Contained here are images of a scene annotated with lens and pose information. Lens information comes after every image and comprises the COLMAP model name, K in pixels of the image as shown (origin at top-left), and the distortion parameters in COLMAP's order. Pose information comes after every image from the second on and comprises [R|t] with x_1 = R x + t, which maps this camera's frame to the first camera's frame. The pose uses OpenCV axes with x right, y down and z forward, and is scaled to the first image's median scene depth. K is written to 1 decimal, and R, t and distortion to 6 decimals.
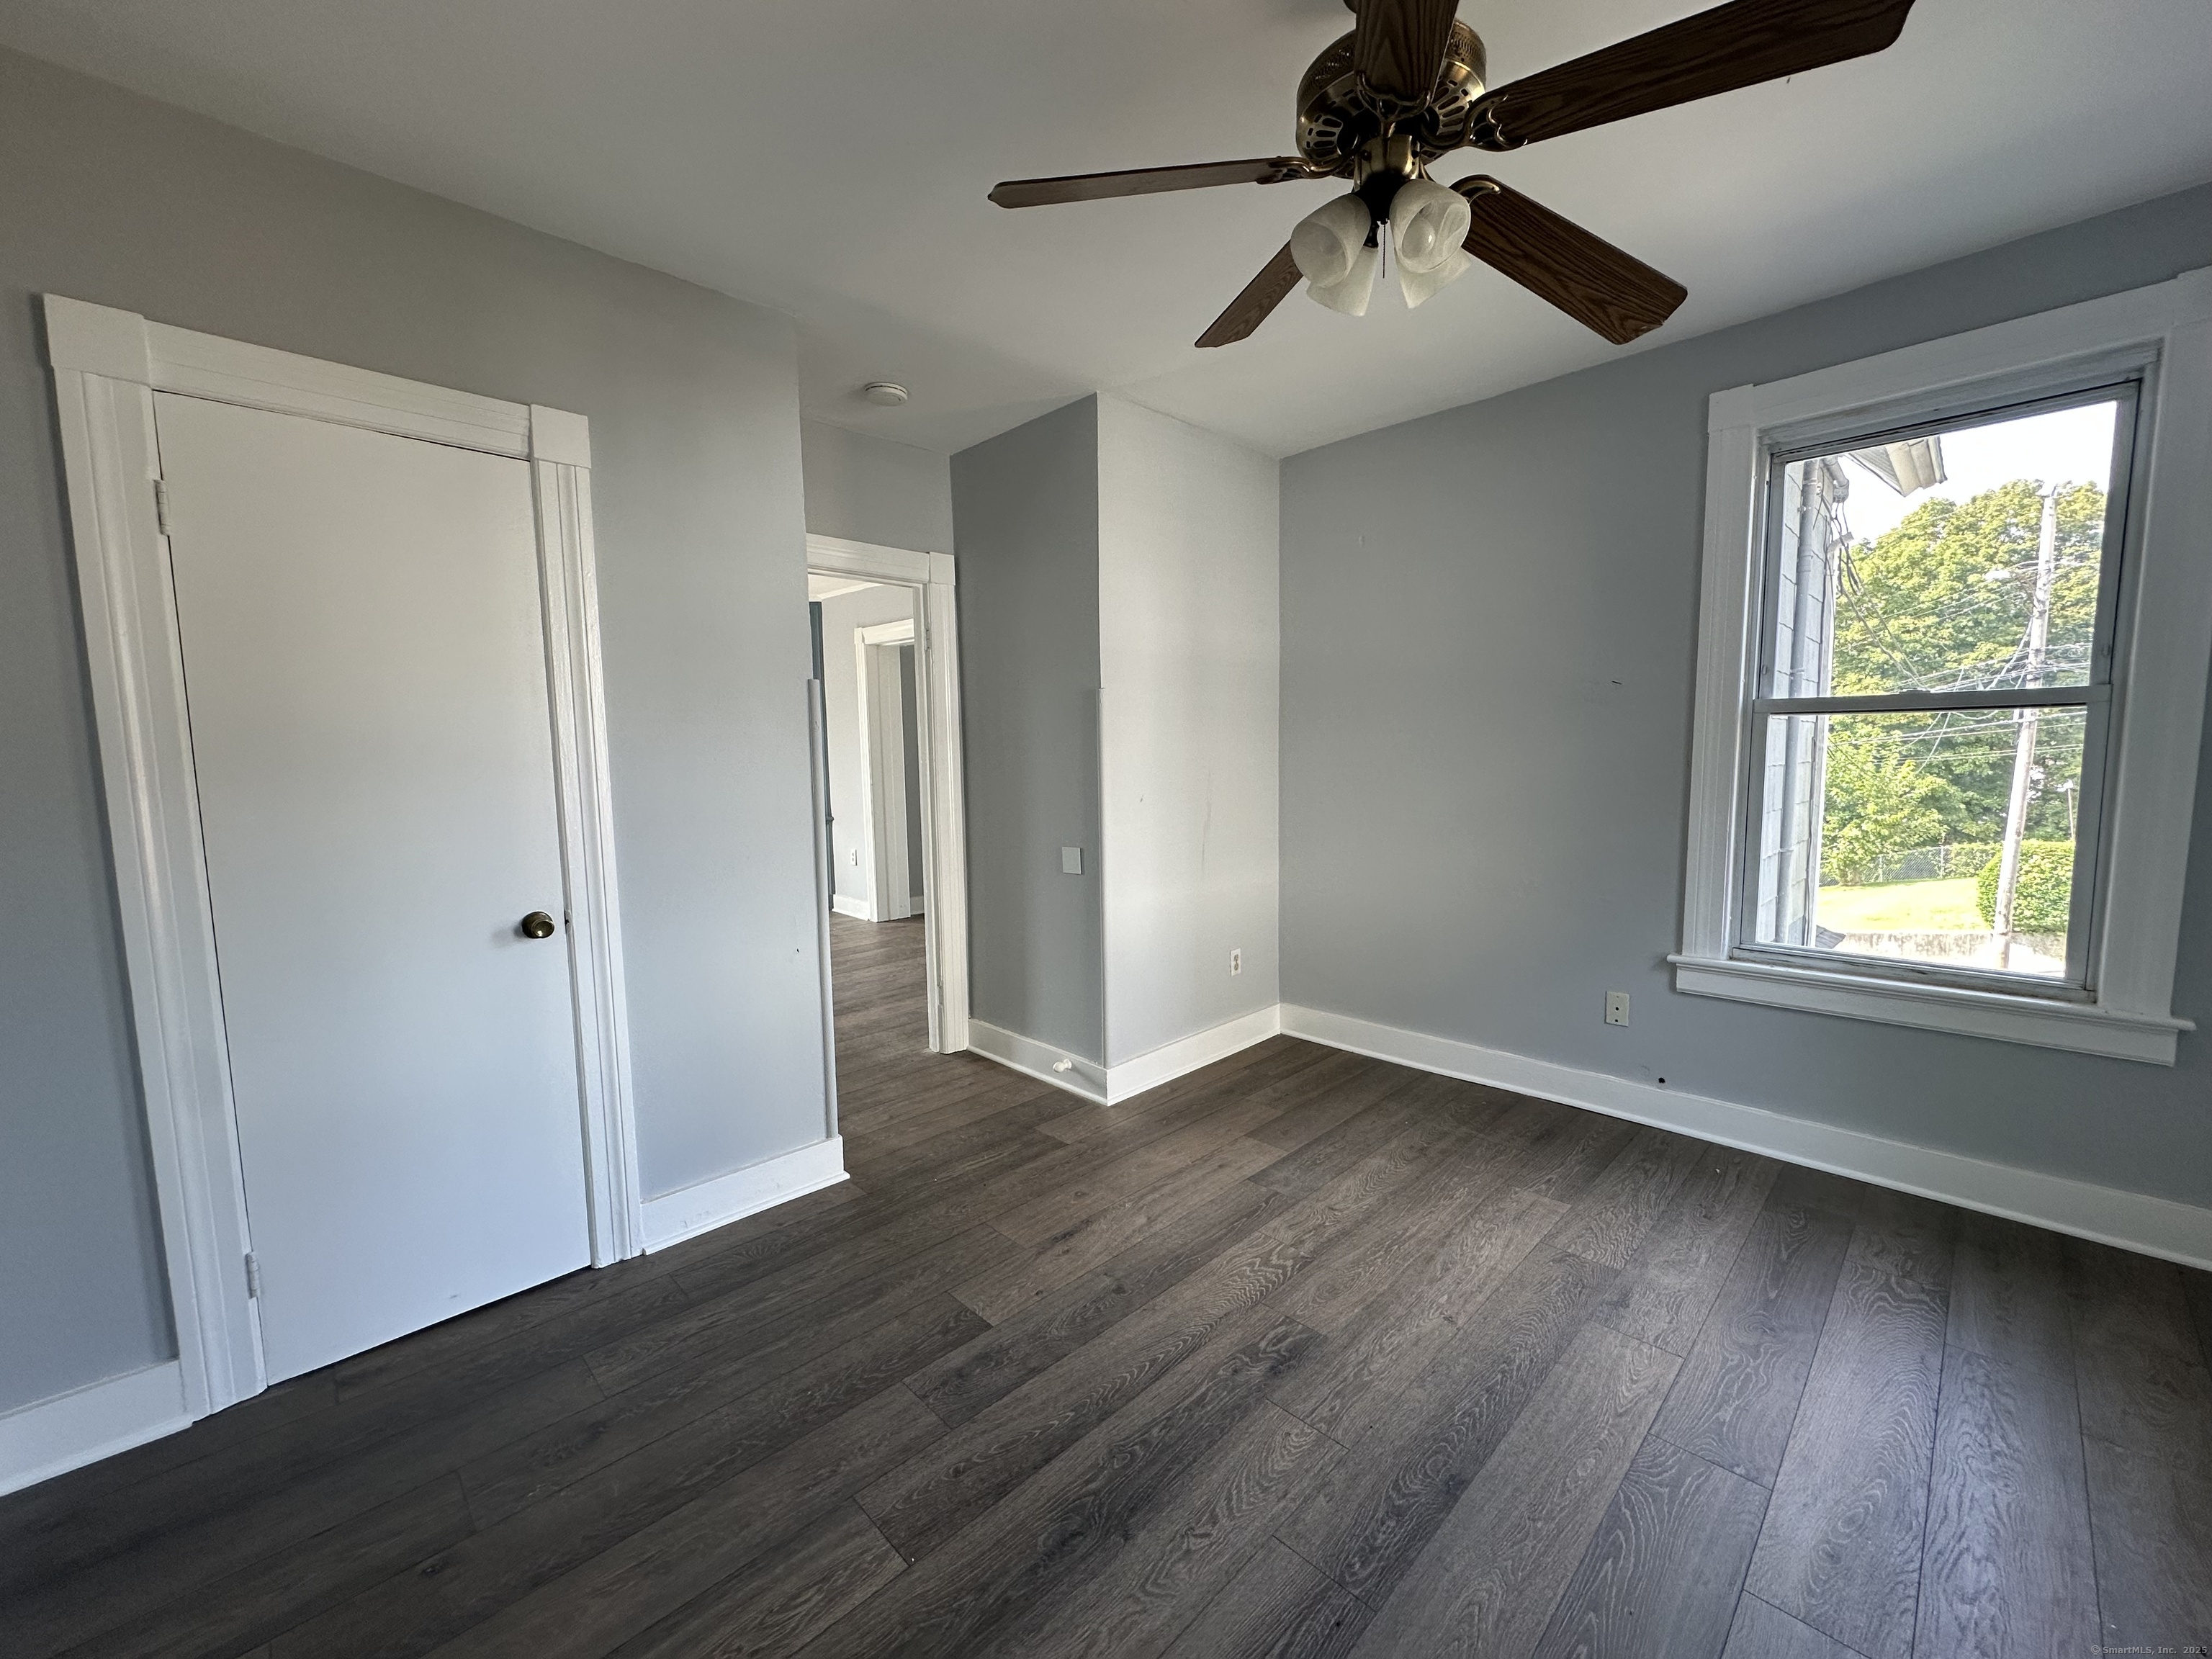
lens RADIAL K [[880.2, 0, 1114.5], [0, 880.2, 836.2], [0, 0, 1]] dist [-0.002592, 0.000244]
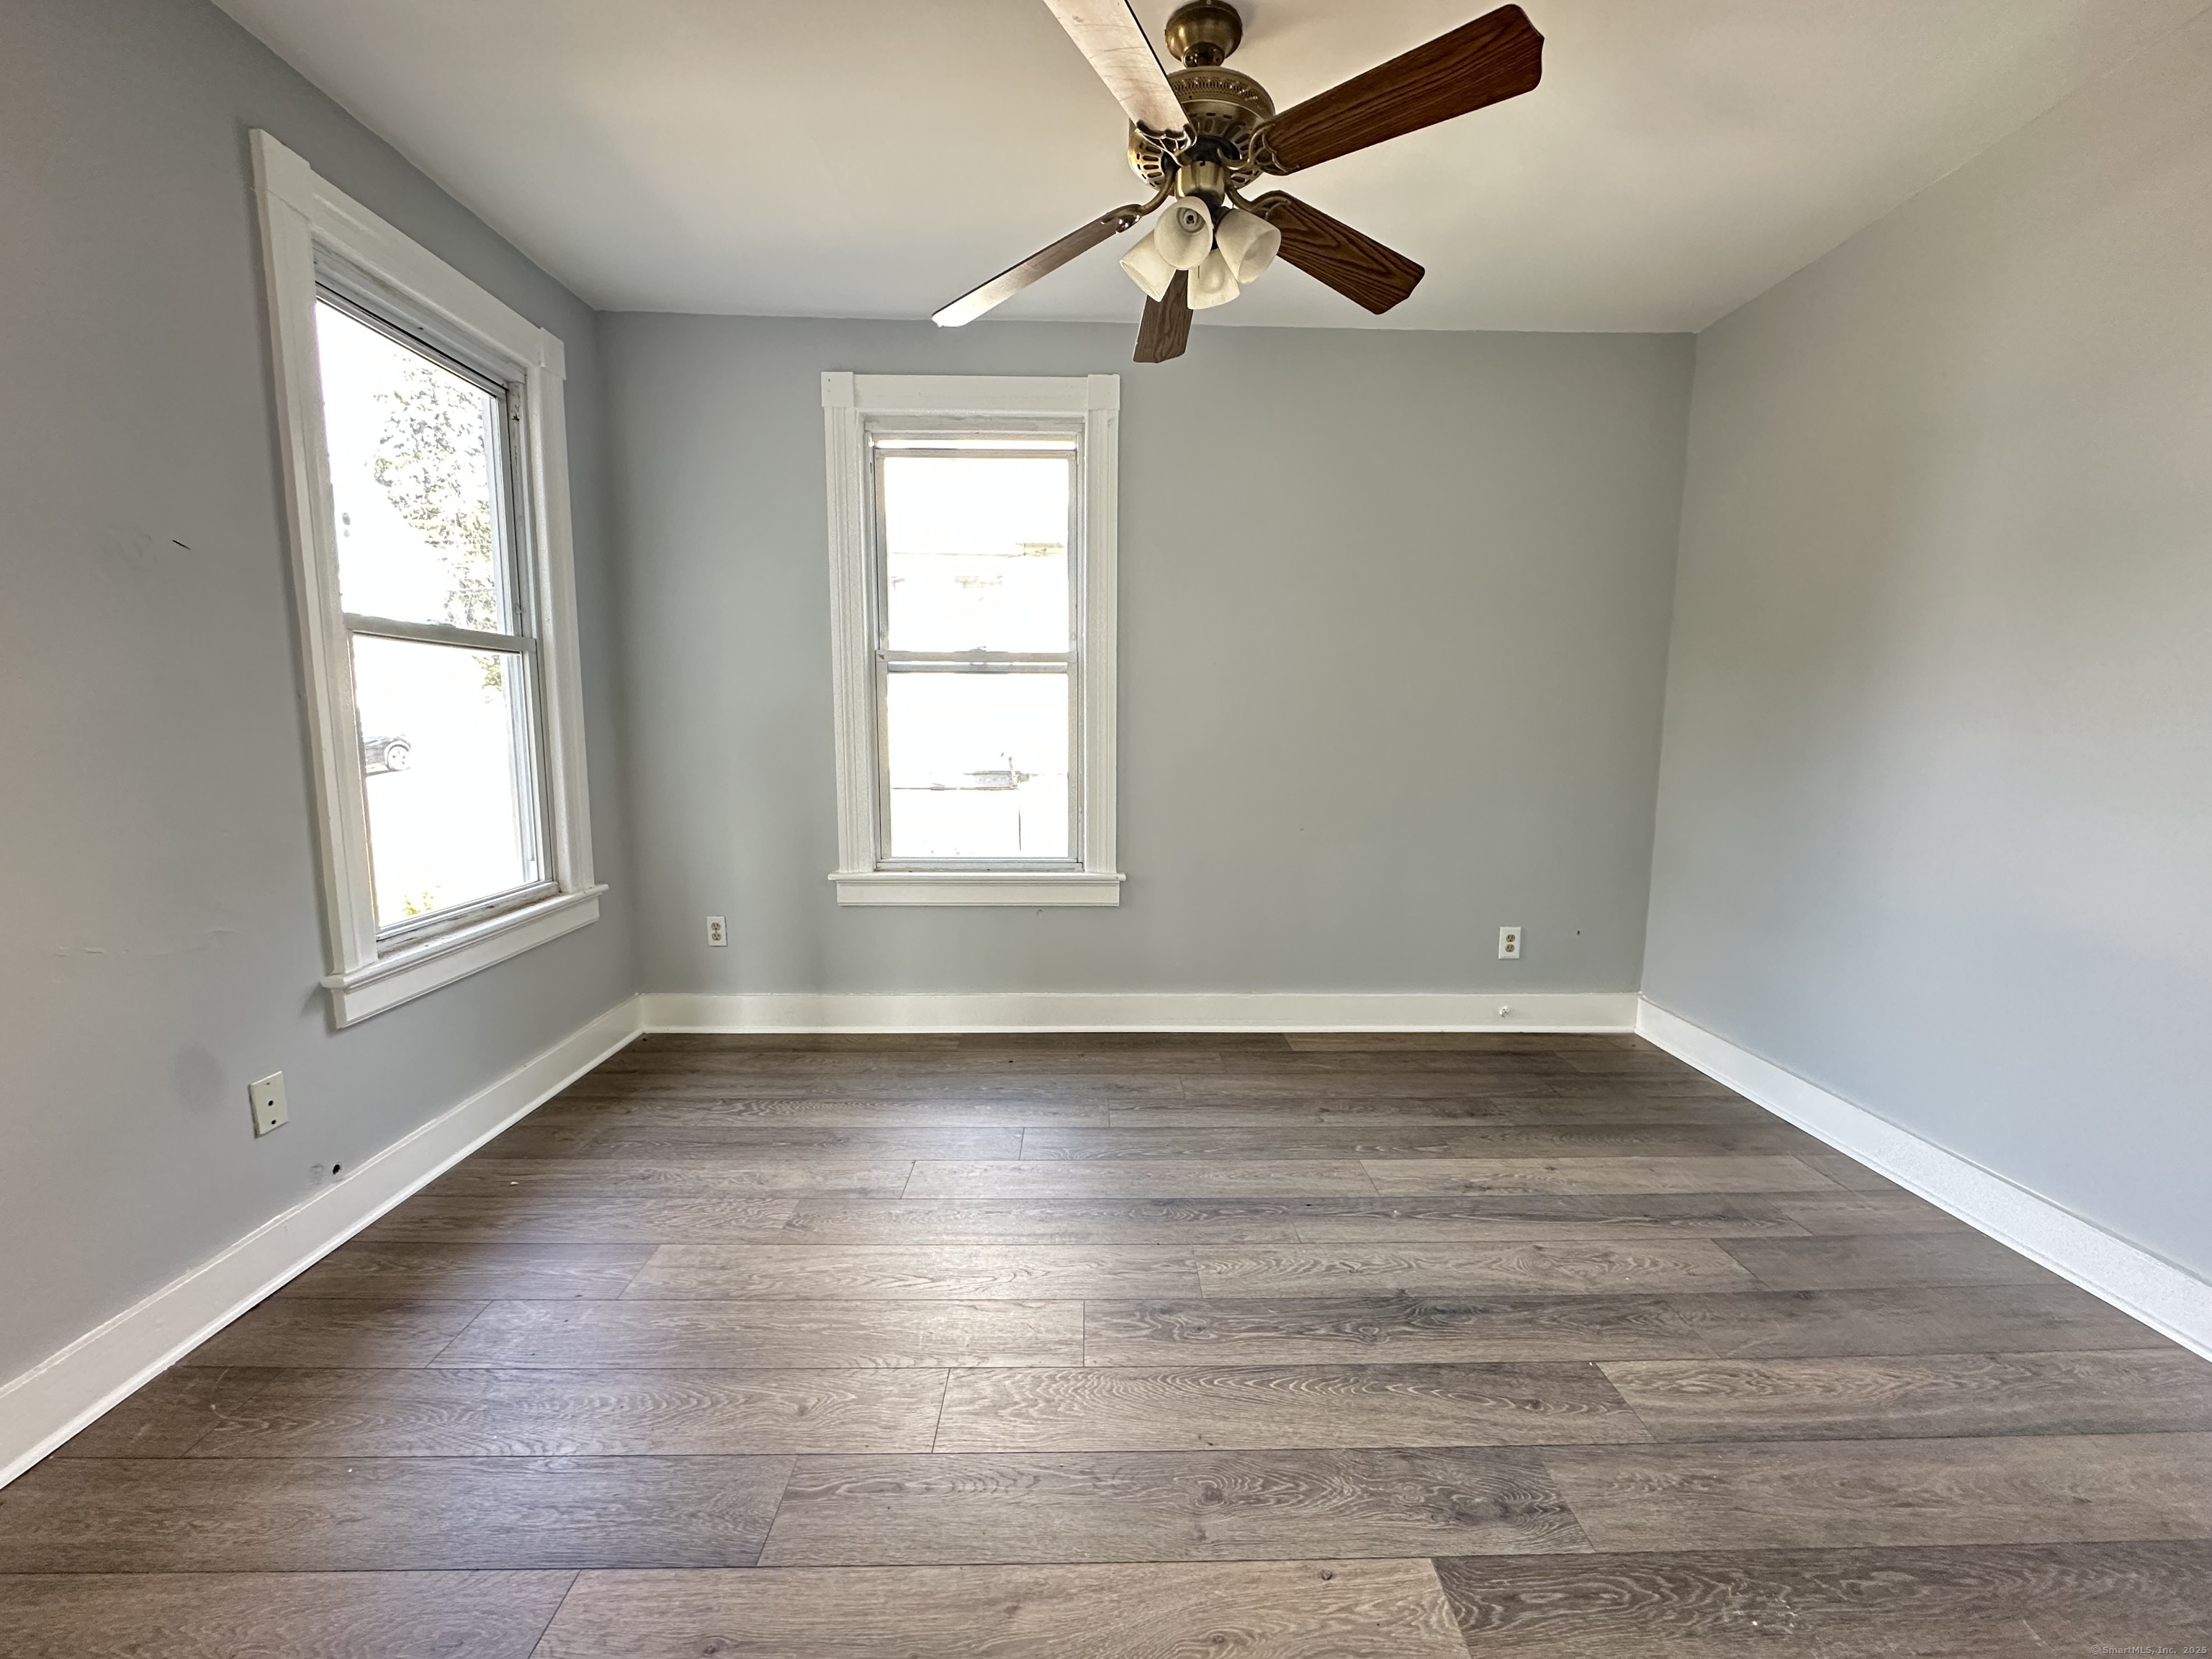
lens RADIAL K [[880.2, 0, 1107.1], [0, 880.2, 824.7], [0, 0, 1]] dist [-0.002592, 0.000244]
pose [[-0.724064, -0.067605, 0.686412, -0.399422], [0.075960, 0.981316, 0.176776, -0.087562], [-0.685538, 0.180137, -0.705400, 1.649365]]
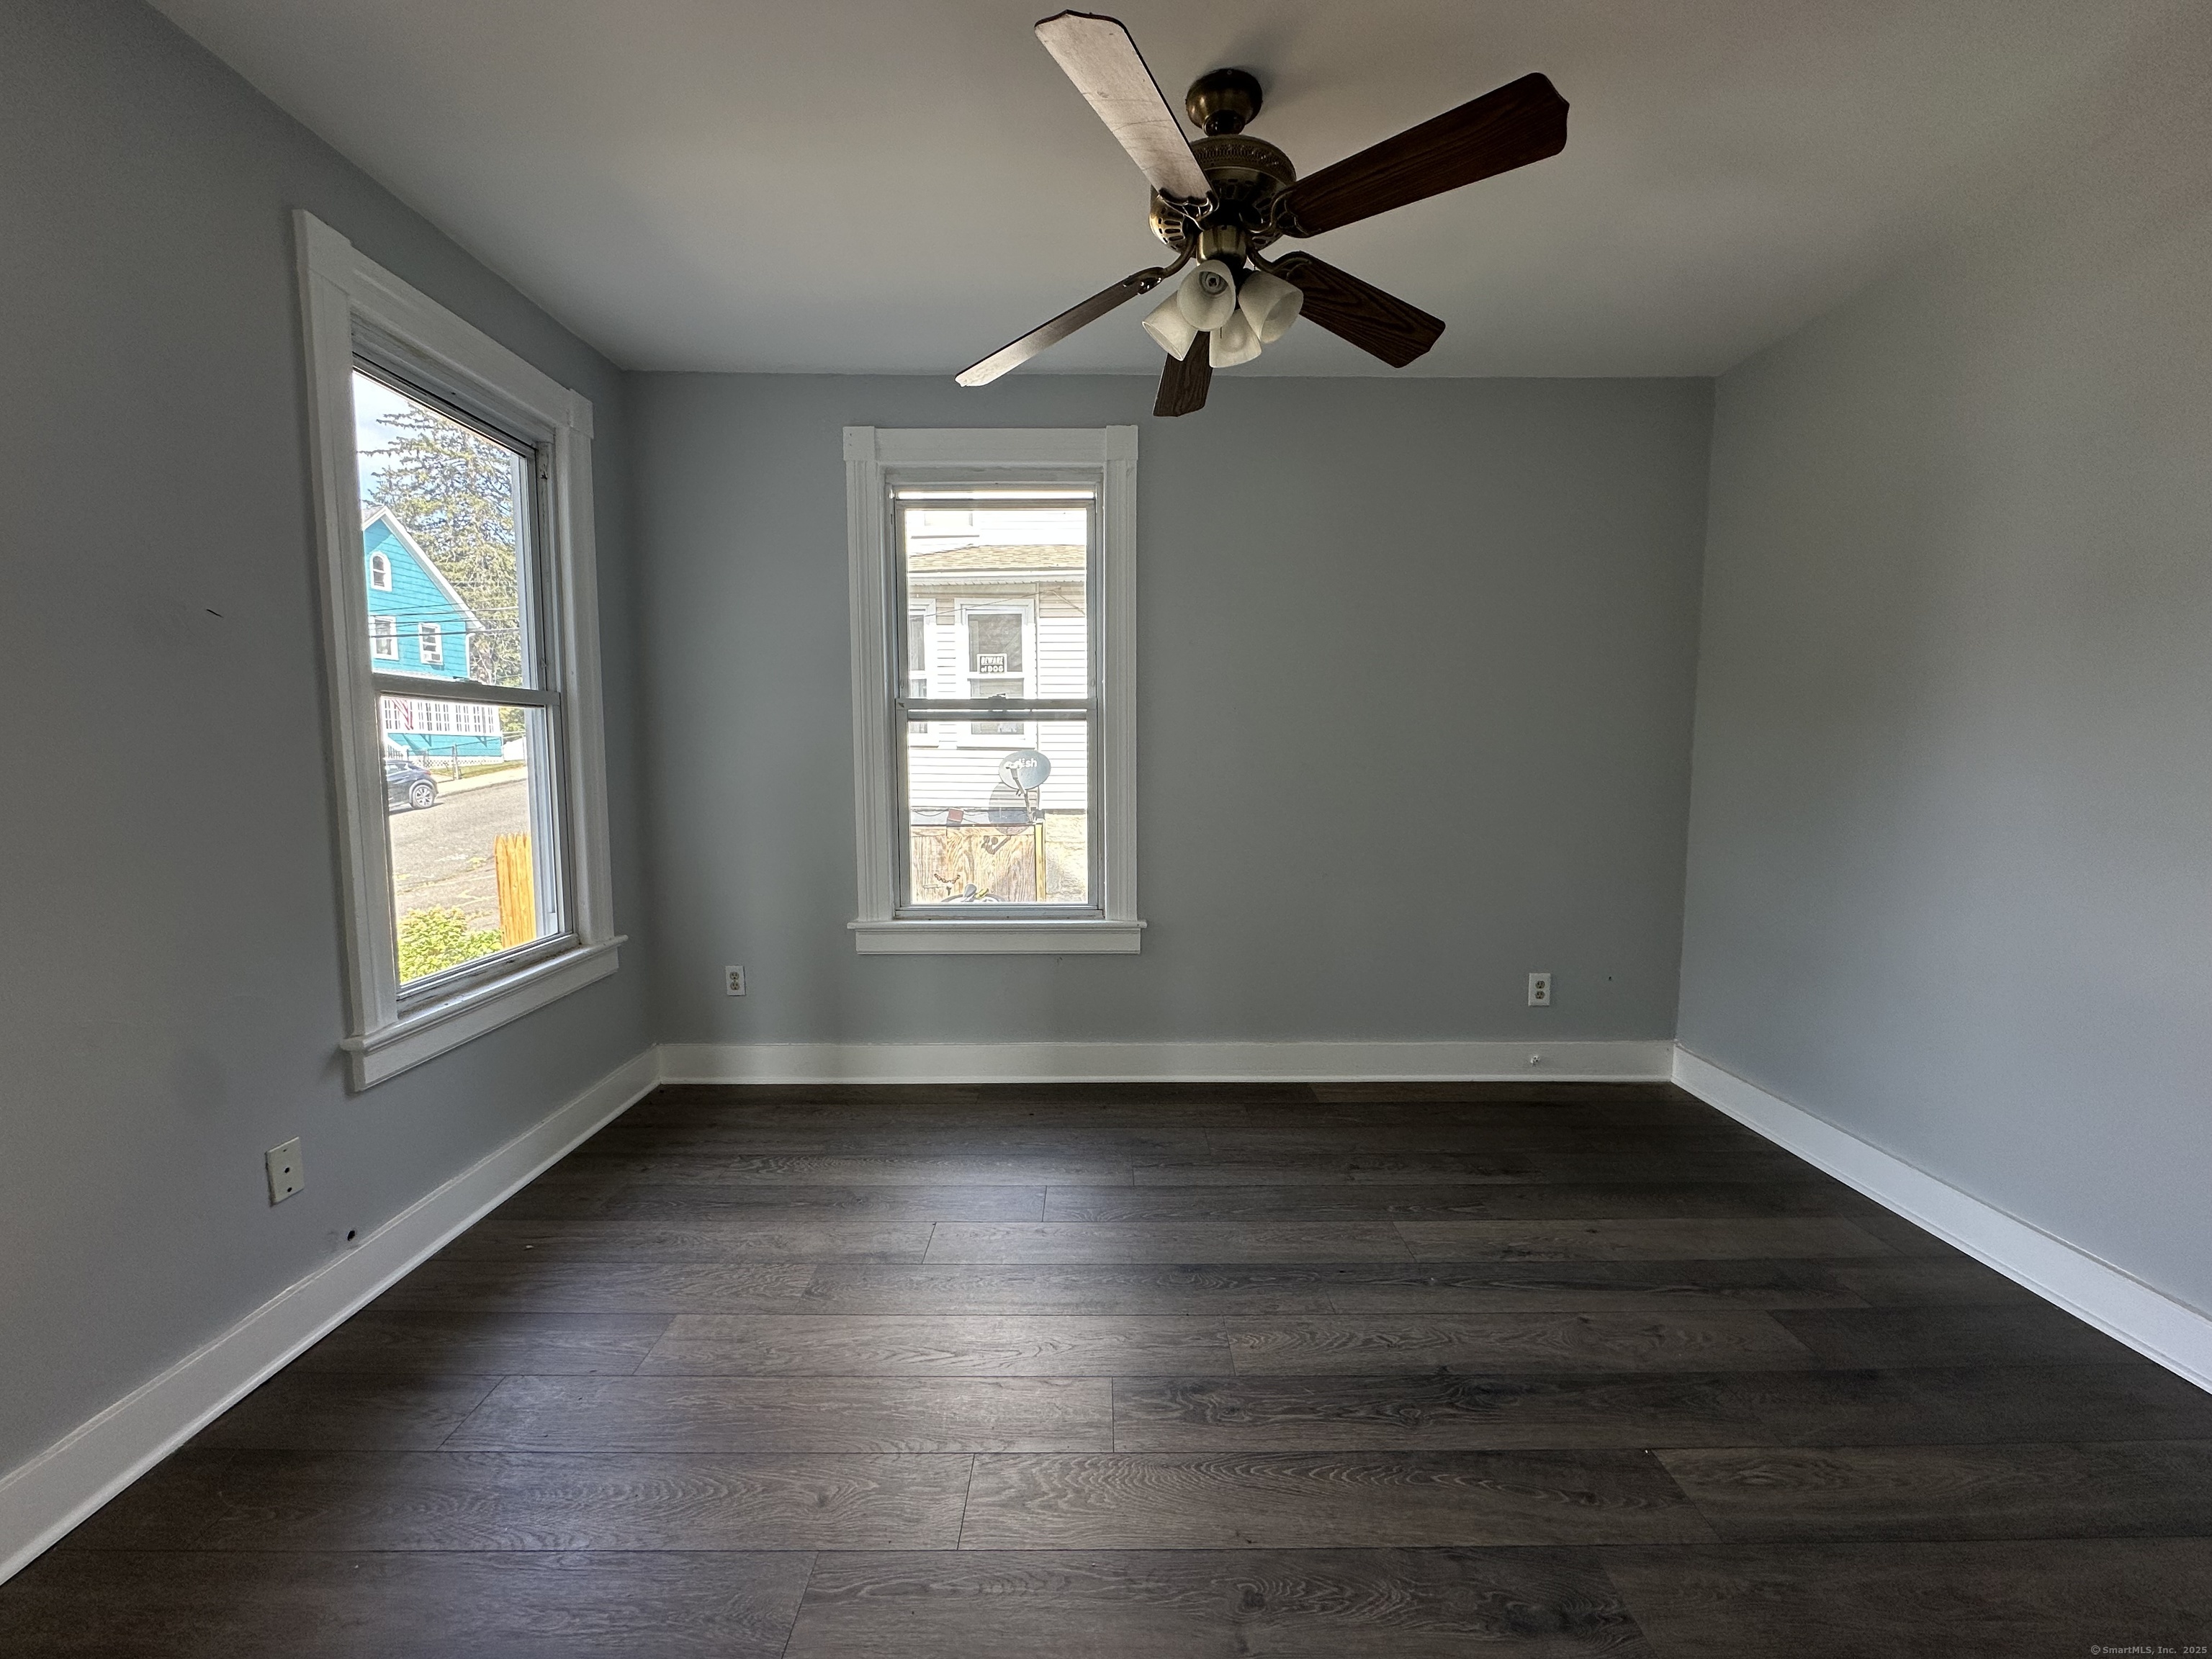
lens RADIAL K [[880.2, 0, 1107.3], [0, 880.2, 825.0], [0, 0, 1]] dist [-0.002592, 0.000244]
pose [[-0.713496, -0.038819, 0.699583, -0.378104], [0.083980, 0.986528, 0.140392, -0.115524], [-0.695608, 0.158920, -0.700624, 1.642585]]
